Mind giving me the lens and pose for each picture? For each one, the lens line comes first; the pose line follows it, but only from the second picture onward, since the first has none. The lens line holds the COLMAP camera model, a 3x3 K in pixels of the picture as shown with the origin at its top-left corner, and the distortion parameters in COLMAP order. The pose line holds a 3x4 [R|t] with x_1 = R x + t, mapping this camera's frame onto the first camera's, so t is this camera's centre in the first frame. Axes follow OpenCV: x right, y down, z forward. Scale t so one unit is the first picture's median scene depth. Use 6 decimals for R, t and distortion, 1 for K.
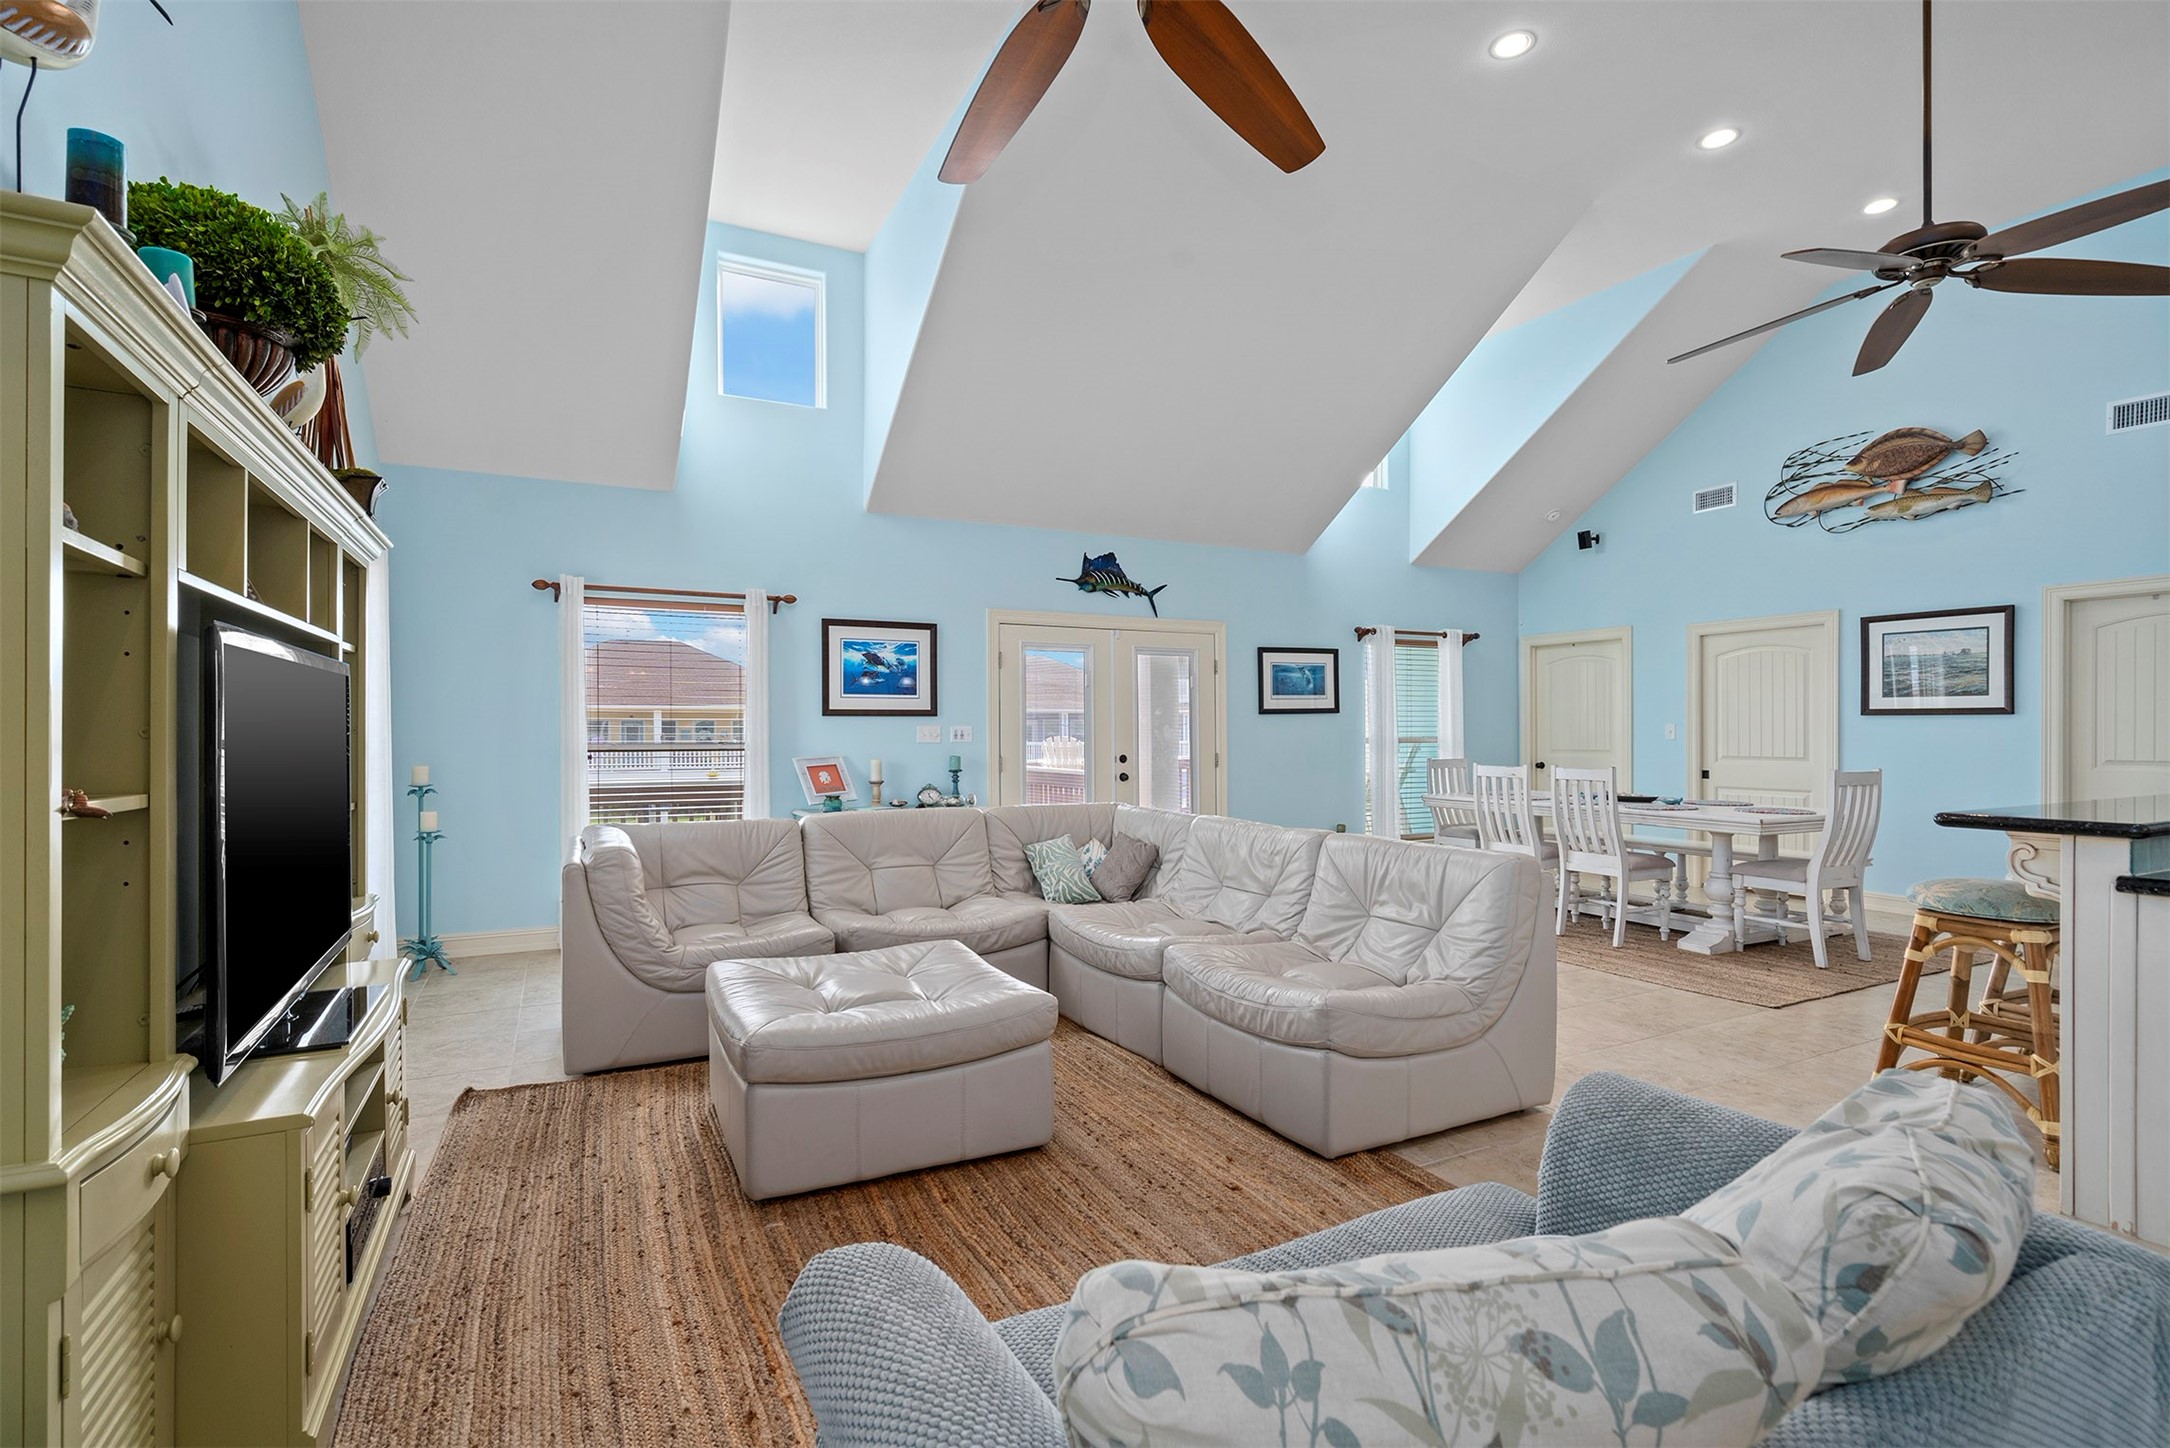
lens RADIAL K [[998.8, 0, 1073.6], [0, 998.8, 739.9], [0, 0, 1]] dist [-0.006987, 0.002135]
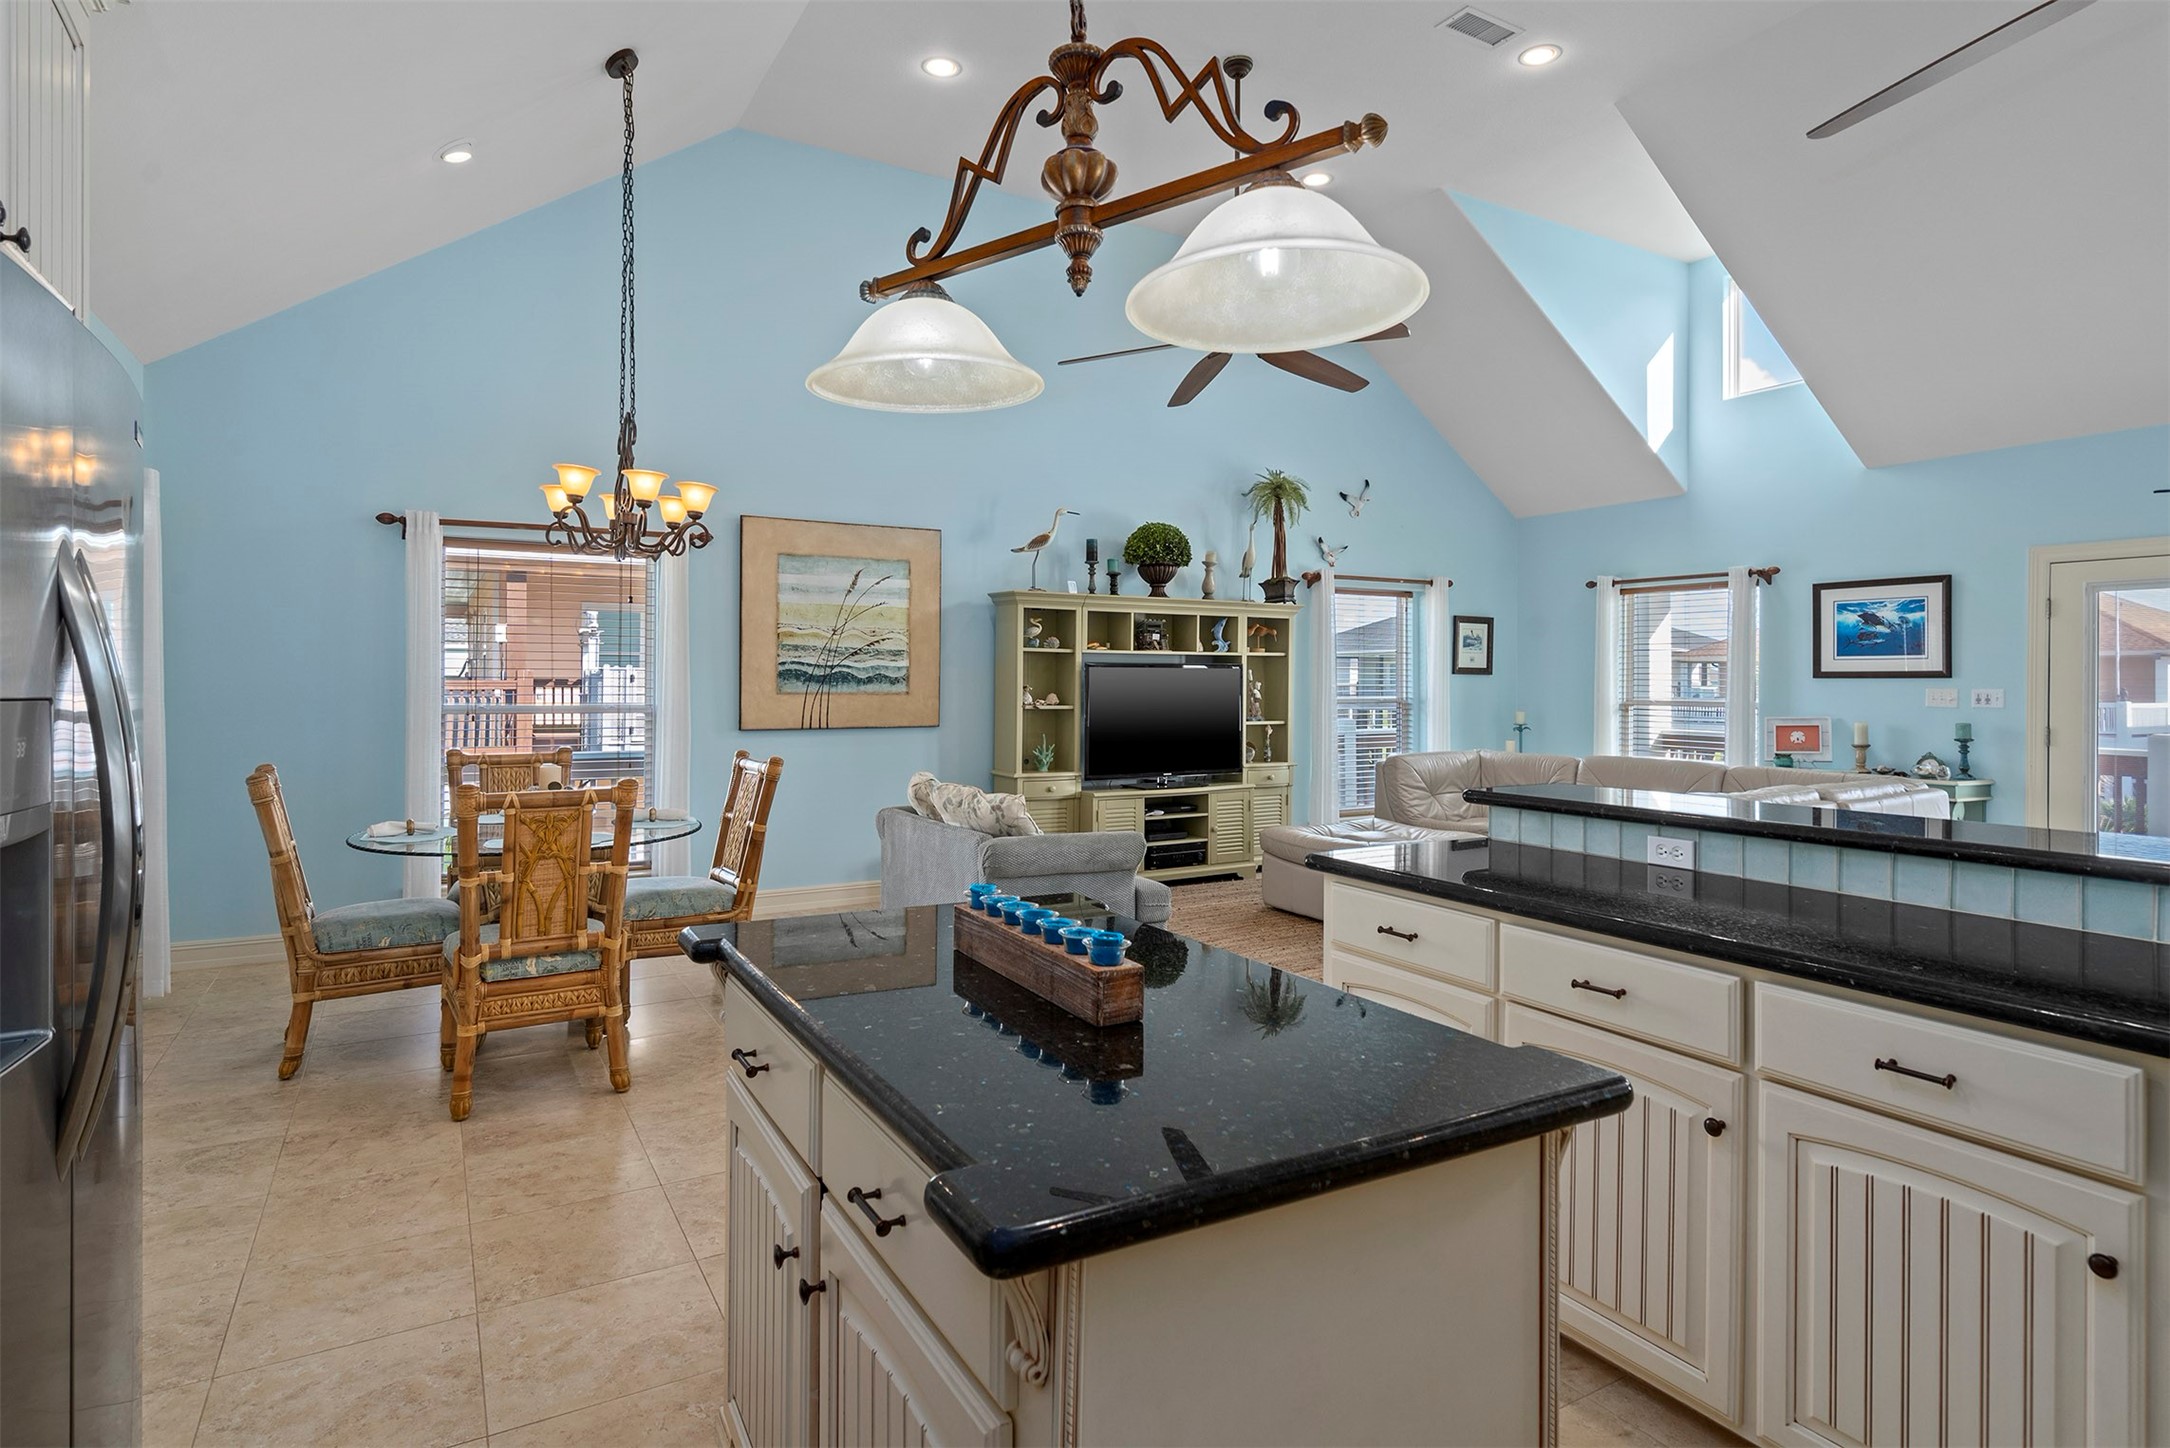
lens RADIAL K [[1124.8, 0, 1073.4], [0, 1124.8, 679.0], [0, 0, 1]] dist [-0.001753, 0.005677]
pose [[0.044798, 0.001459, -0.998995, 0.818936], [-0.013382, 0.999910, 0.000861, -0.012937], [0.998906, 0.013330, 0.044814, 0.173650]]
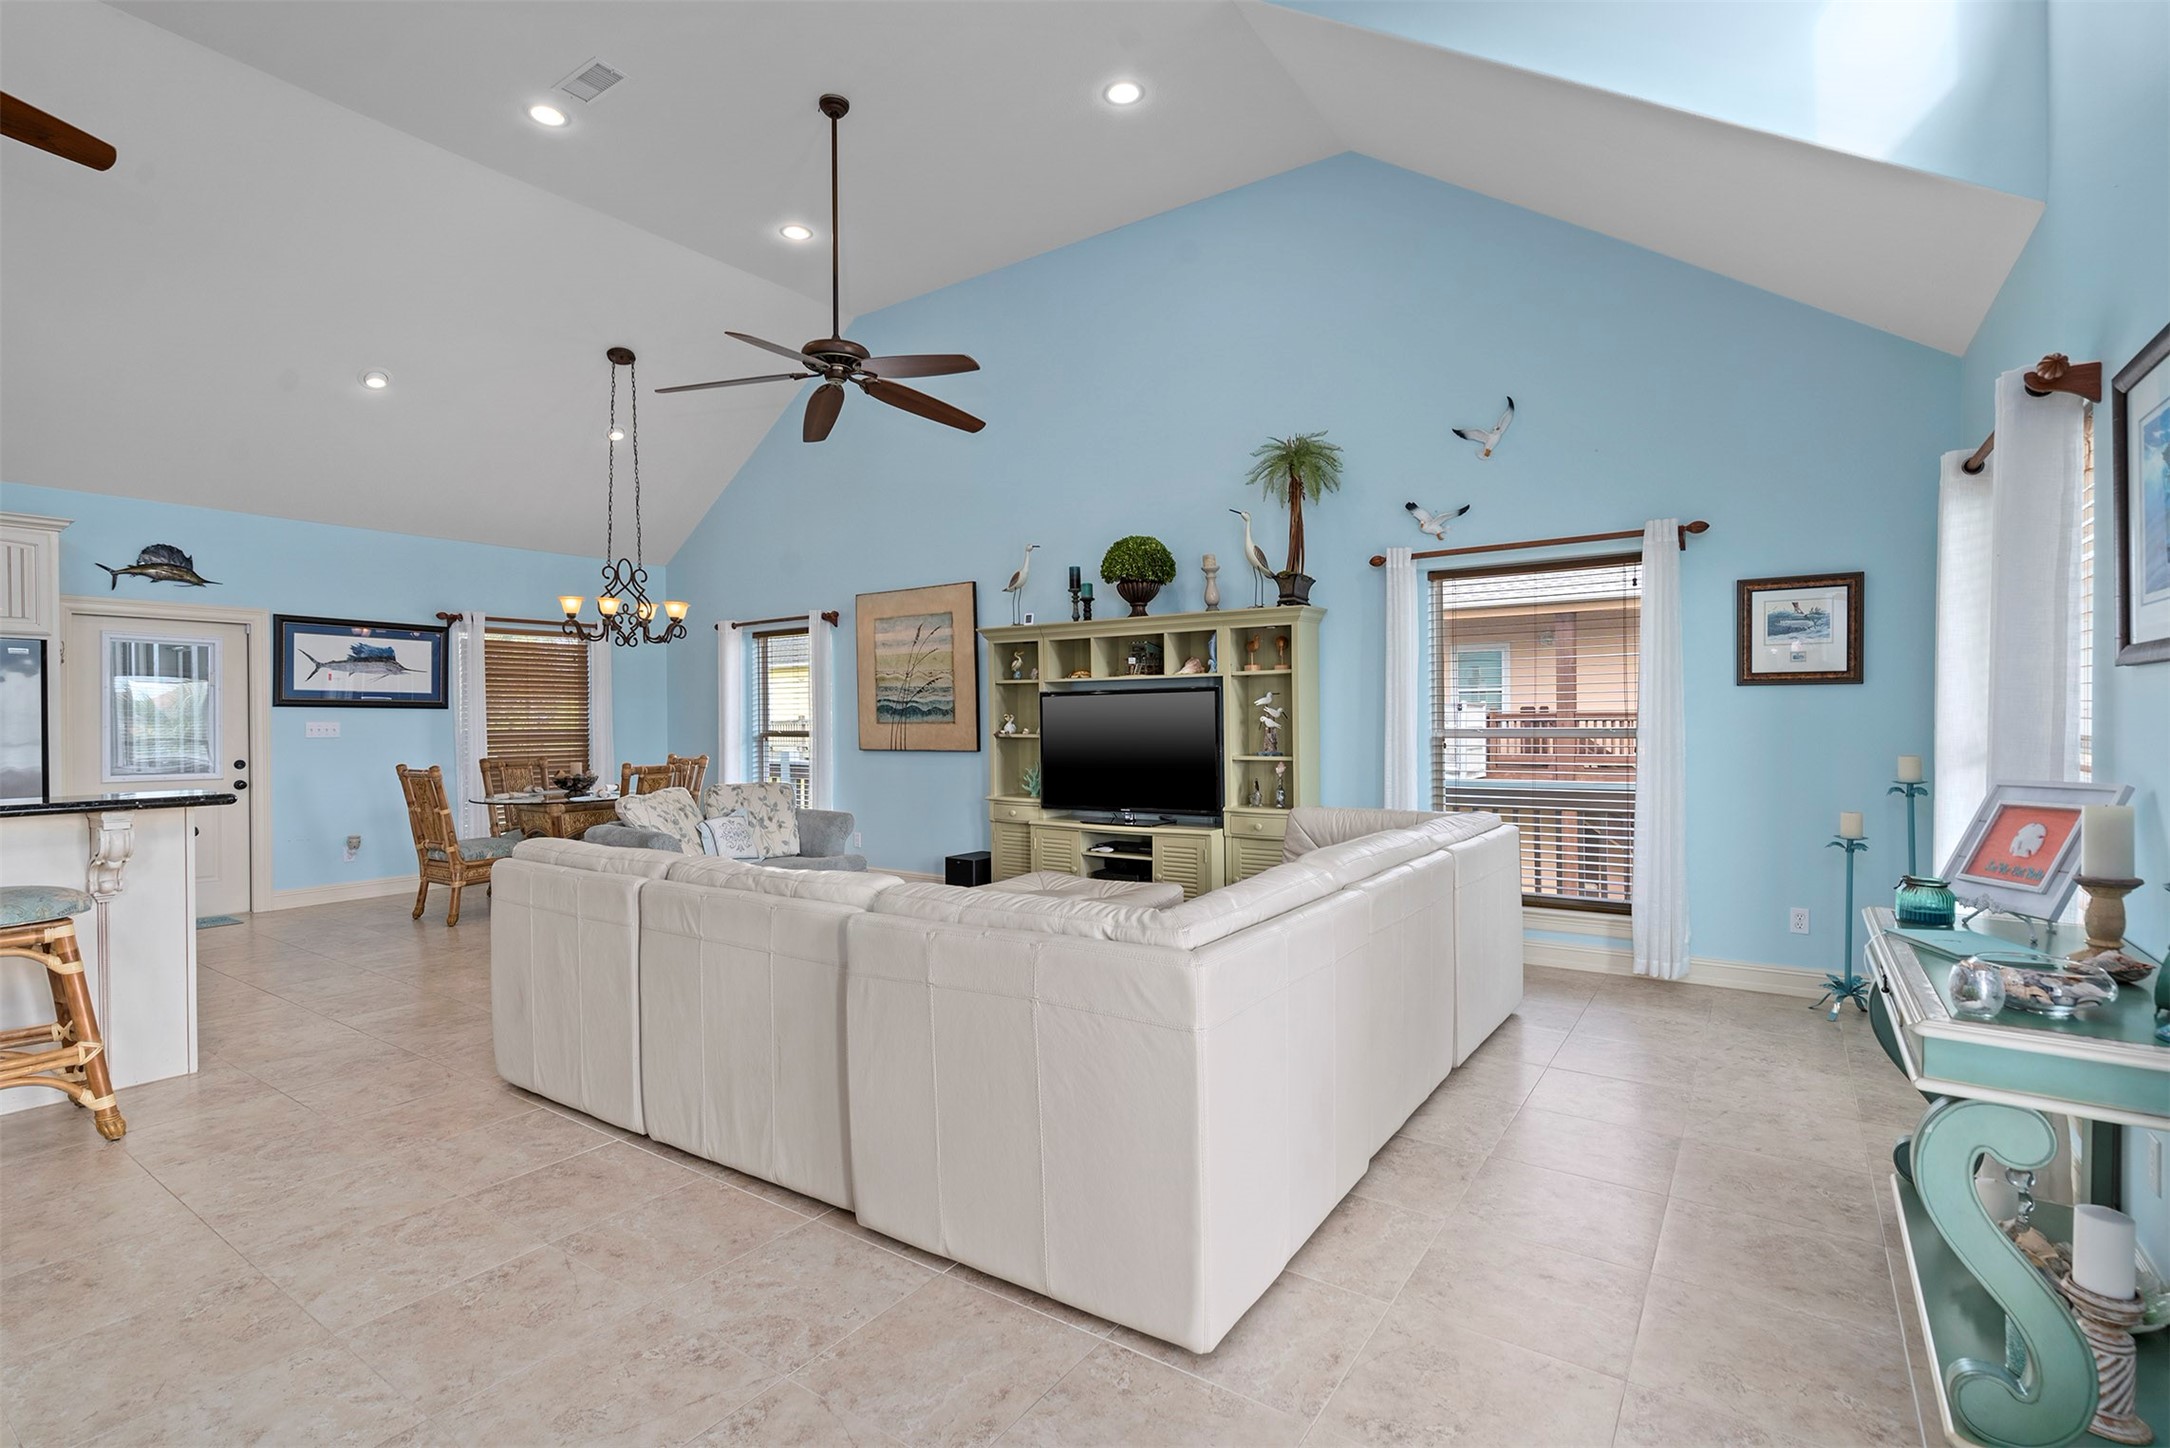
lens RADIAL K [[998.8, 0, 1069.4], [0, 998.8, 727.8], [0, 0, 1]] dist [-0.006987, 0.002135]
pose [[-0.883717, 0.014539, -0.467796, 0.208003], [0.006820, 0.999811, 0.018189, -0.010652], [0.467972, 0.012884, -0.883649, 1.055890]]
